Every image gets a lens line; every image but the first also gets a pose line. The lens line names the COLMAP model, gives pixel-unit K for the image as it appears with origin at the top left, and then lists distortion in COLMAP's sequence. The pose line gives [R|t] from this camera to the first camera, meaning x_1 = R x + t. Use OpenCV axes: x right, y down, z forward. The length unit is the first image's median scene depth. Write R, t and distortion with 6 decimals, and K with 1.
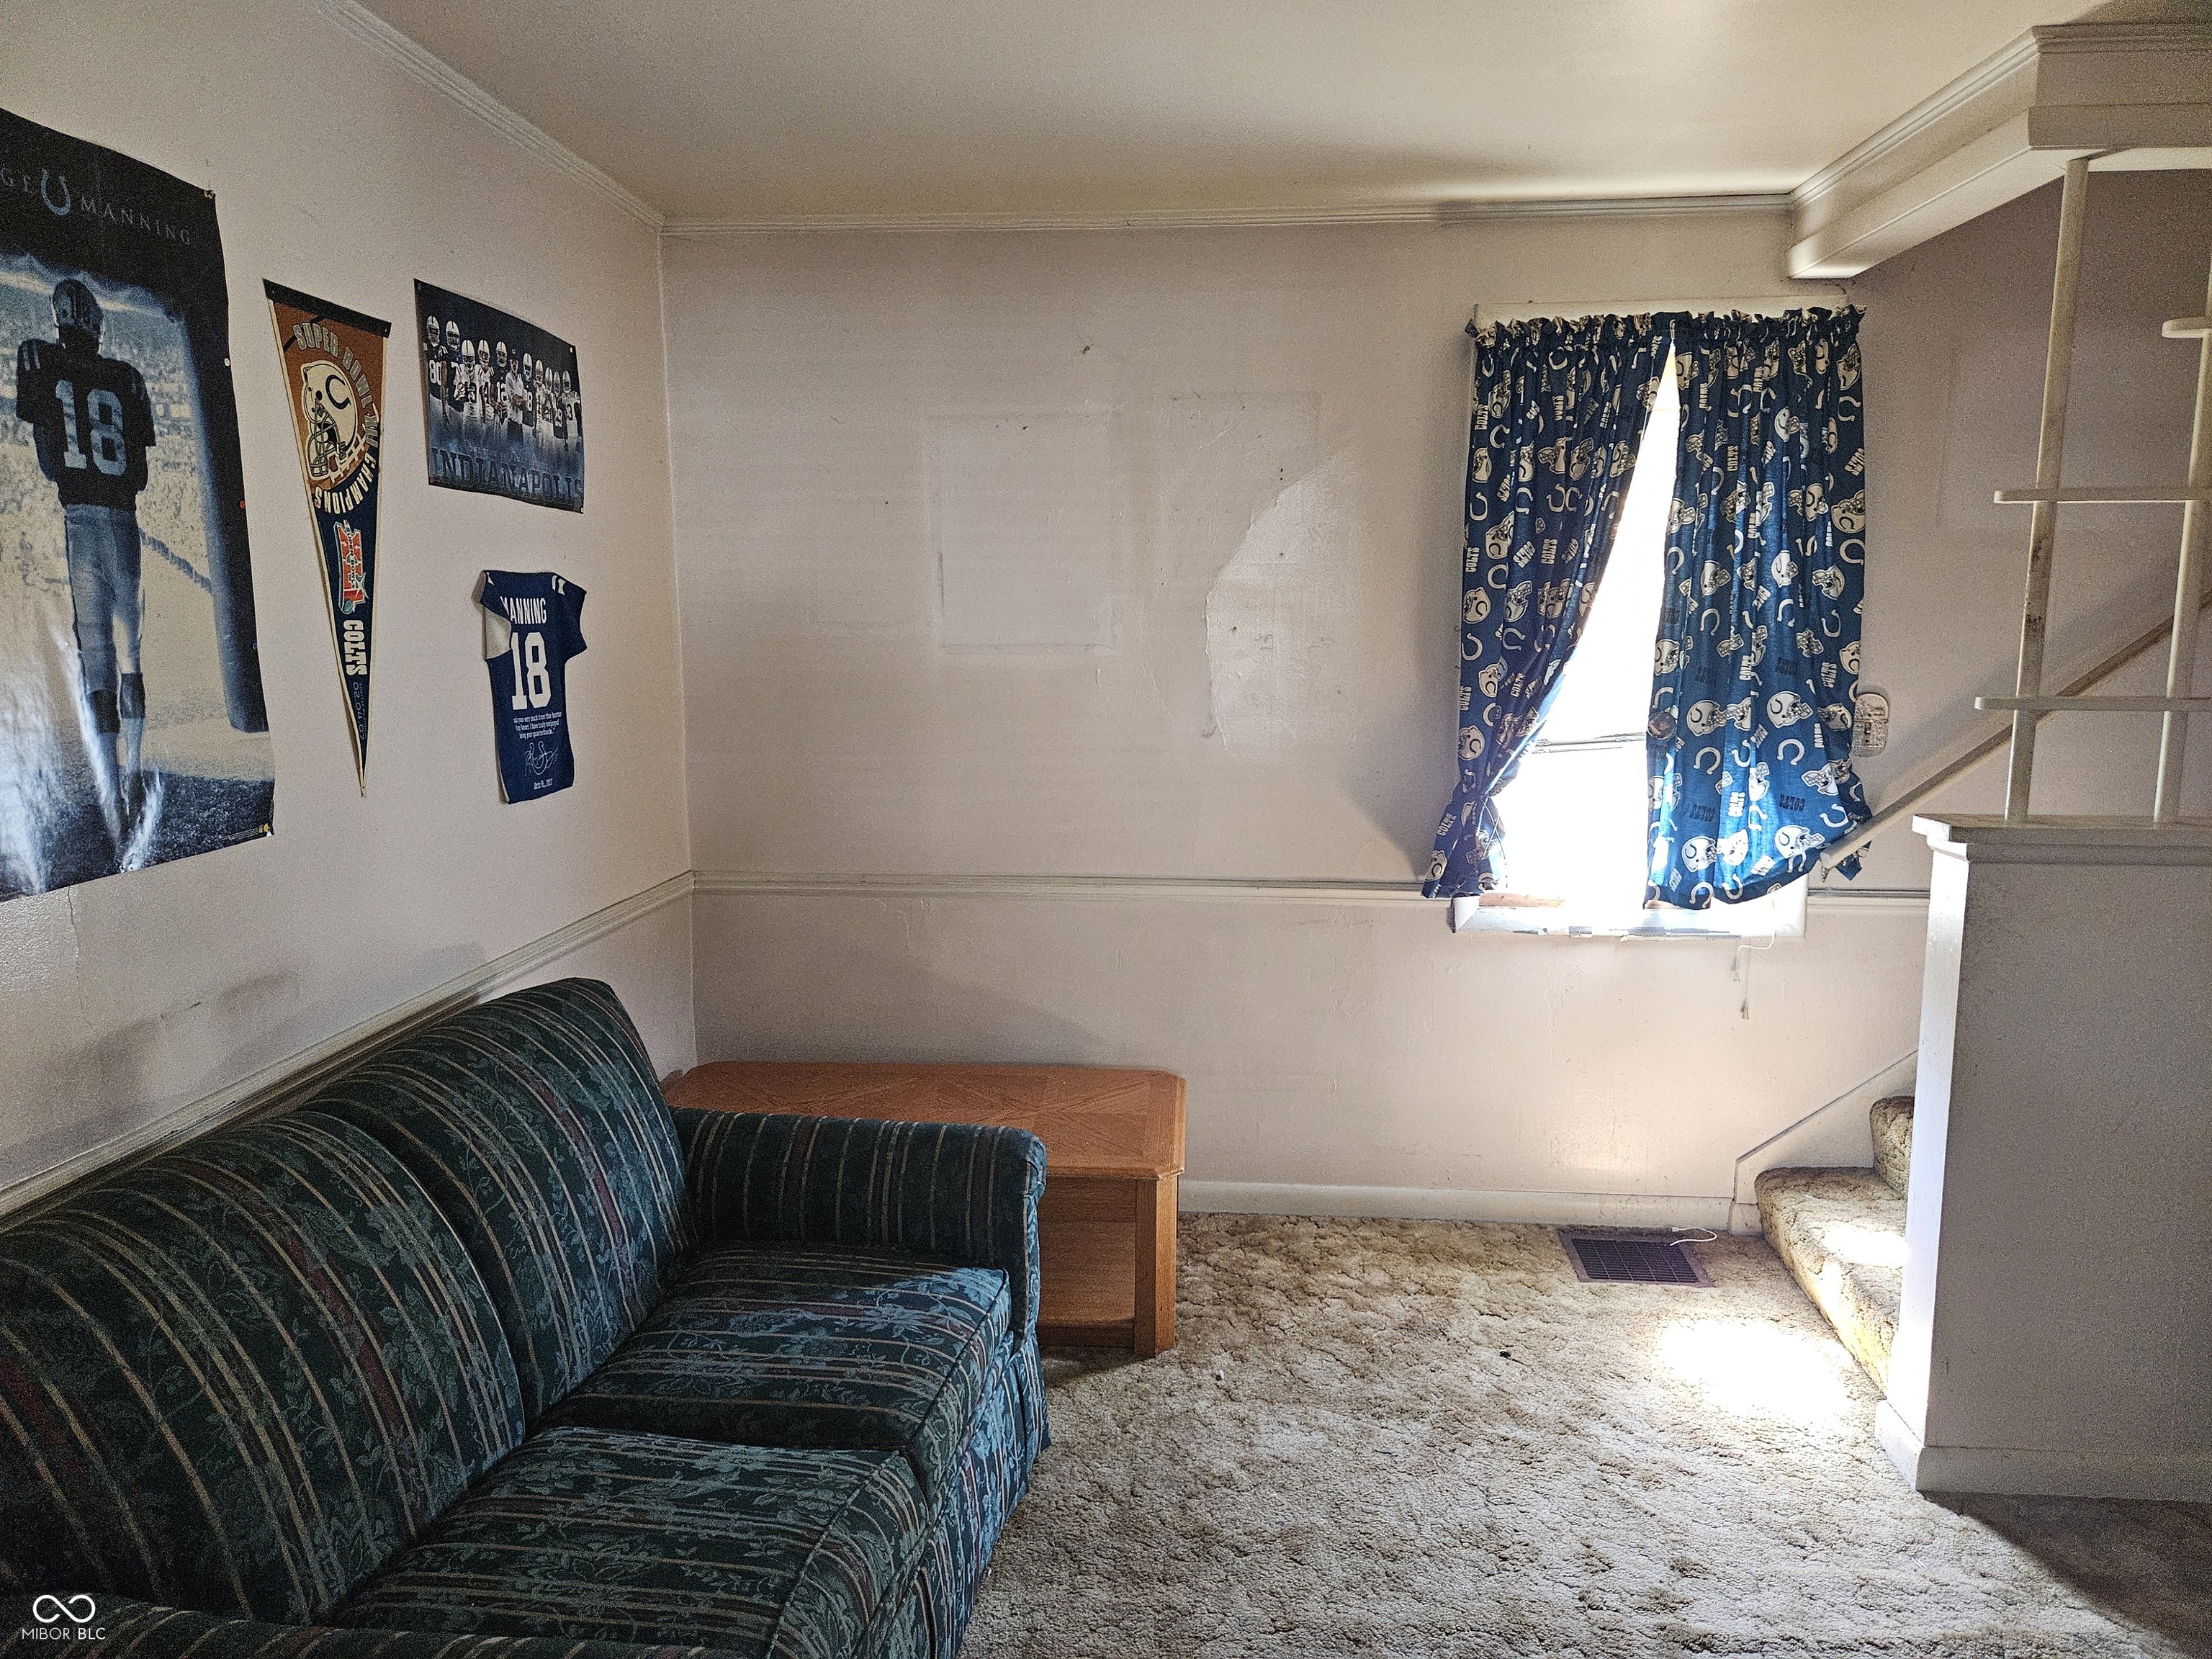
lens RADIAL K [[1518.6, 0, 1114.3], [0, 1518.6, 825.2], [0, 0, 1]] dist [0.093801, -0.076568]
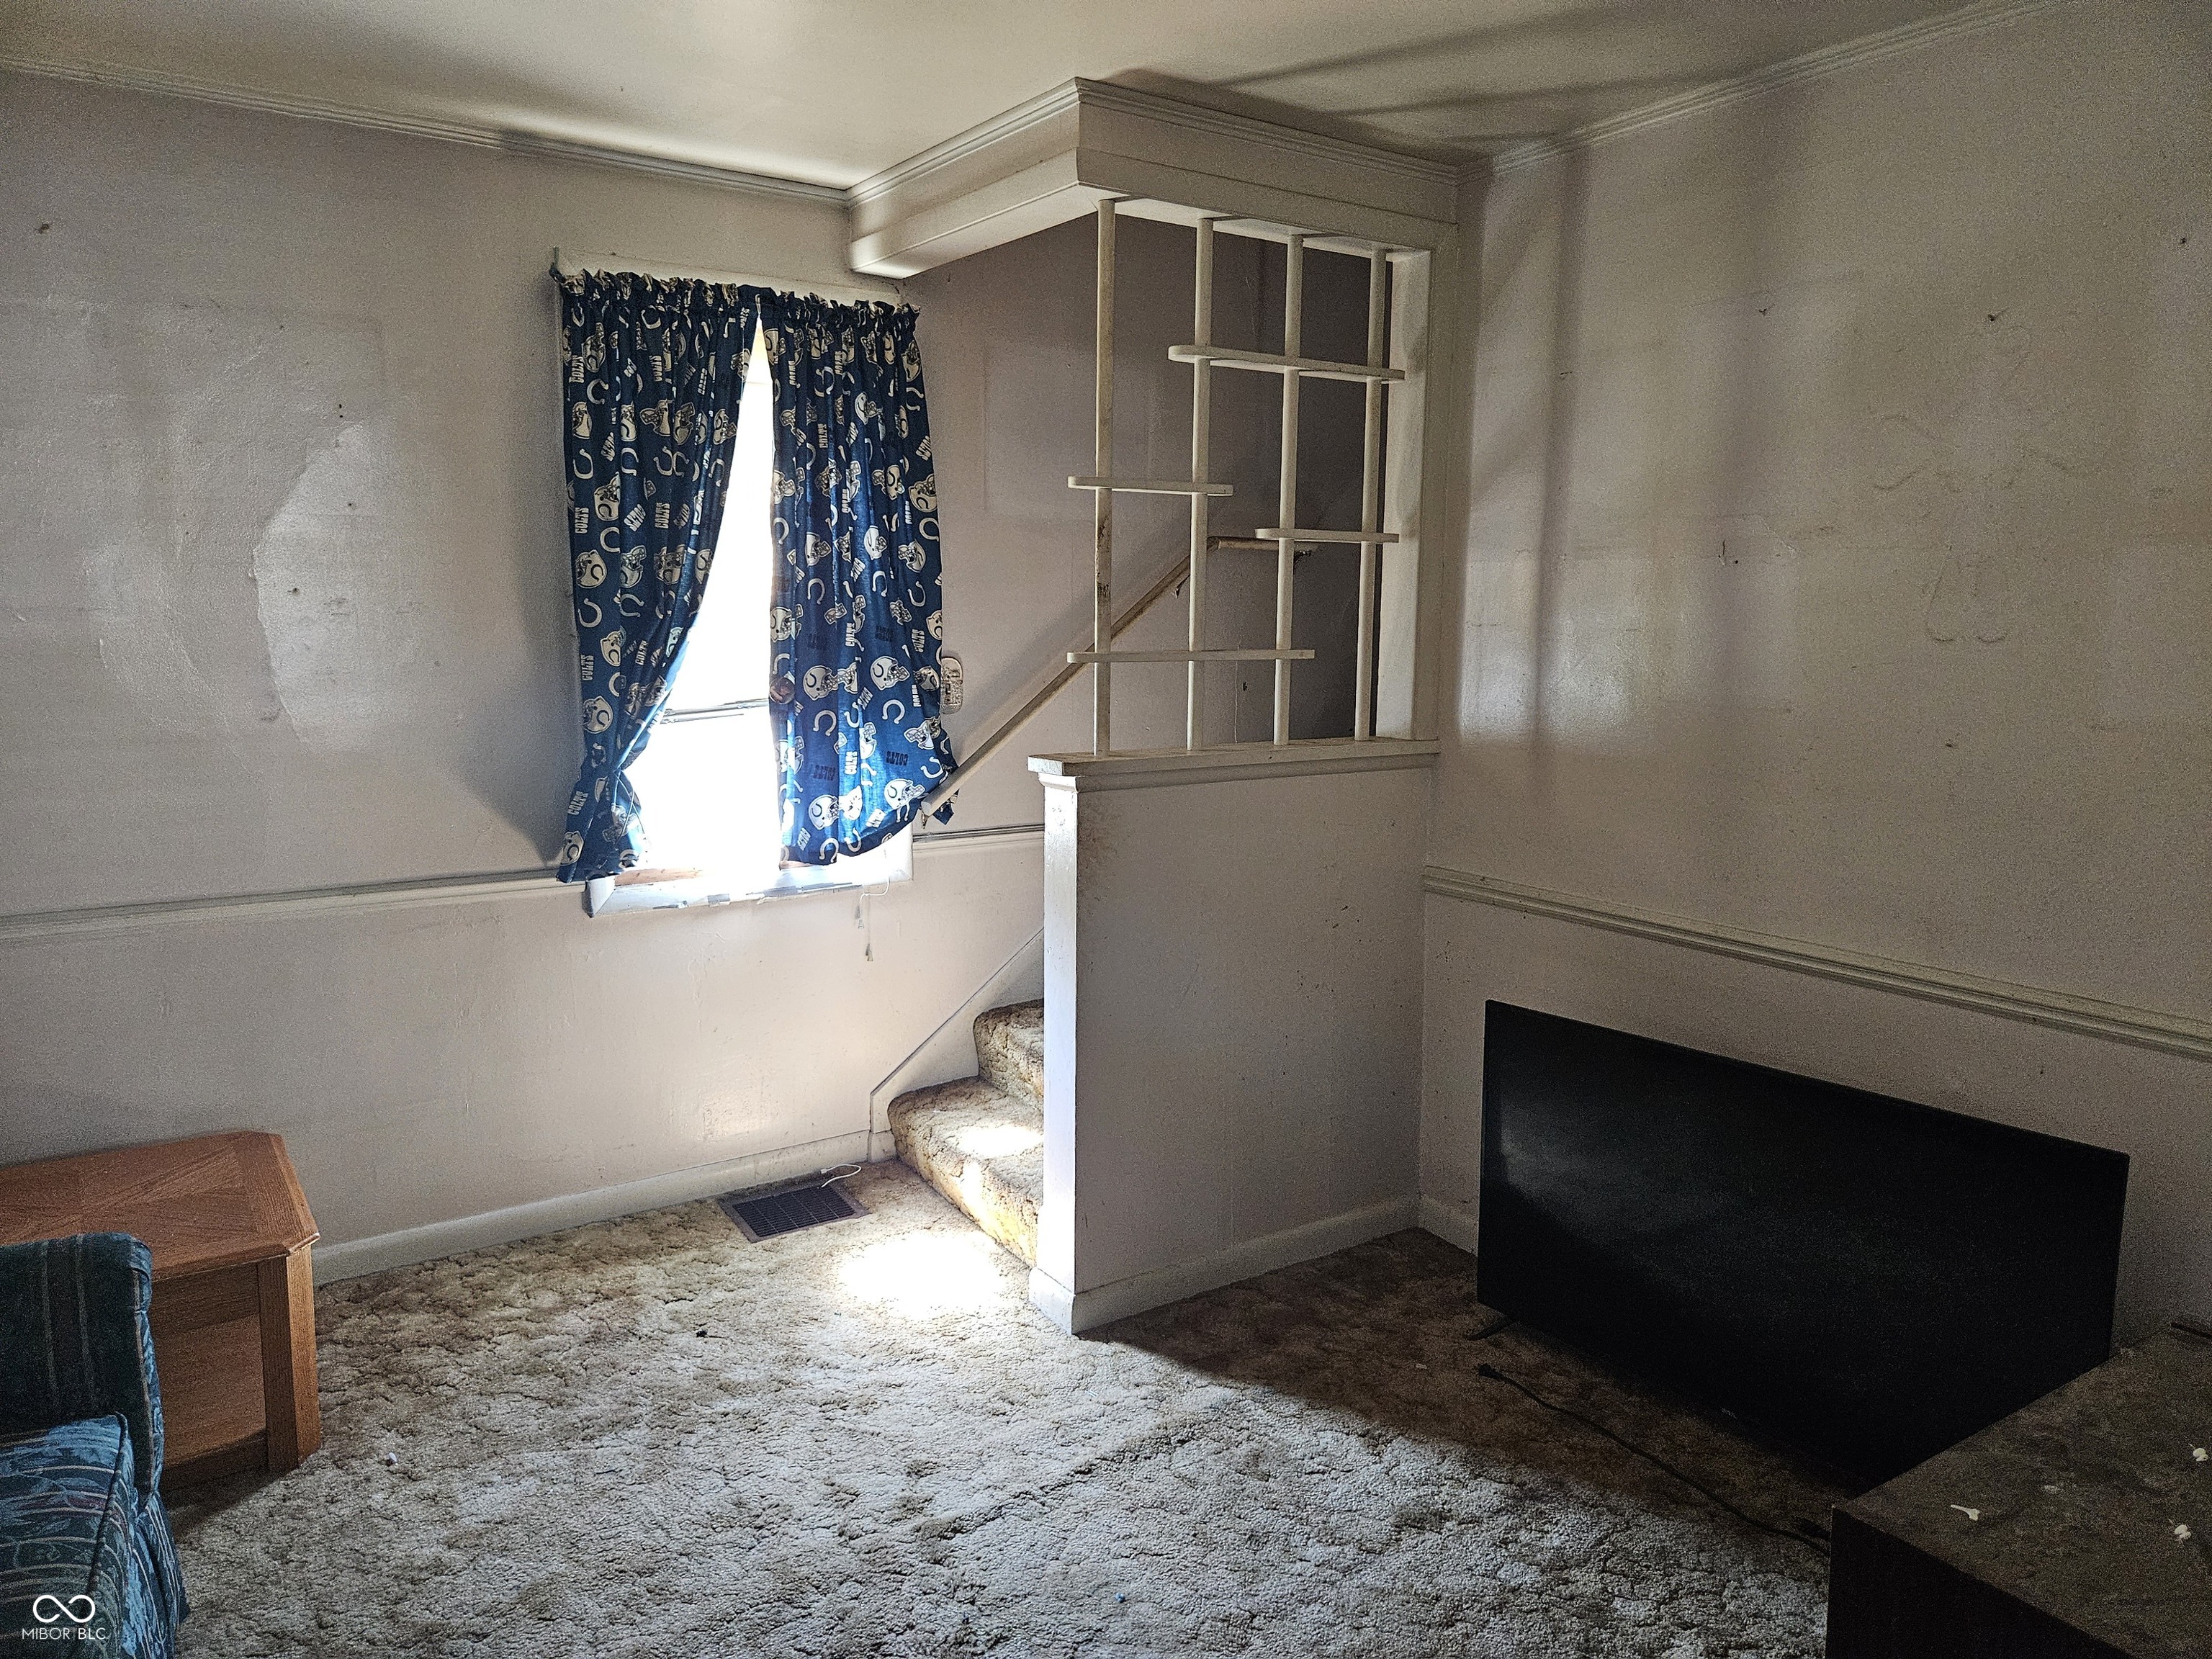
lens RADIAL K [[1518.6, 0, 1114.3], [0, 1518.6, 825.2], [0, 0, 1]] dist [0.093801, -0.076568]
pose [[0.788679, -0.086860, 0.608639, -0.102562], [0.083267, 0.995939, 0.034234, 0.008818], [-0.609141, 0.023680, 0.792708, 0.052064]]
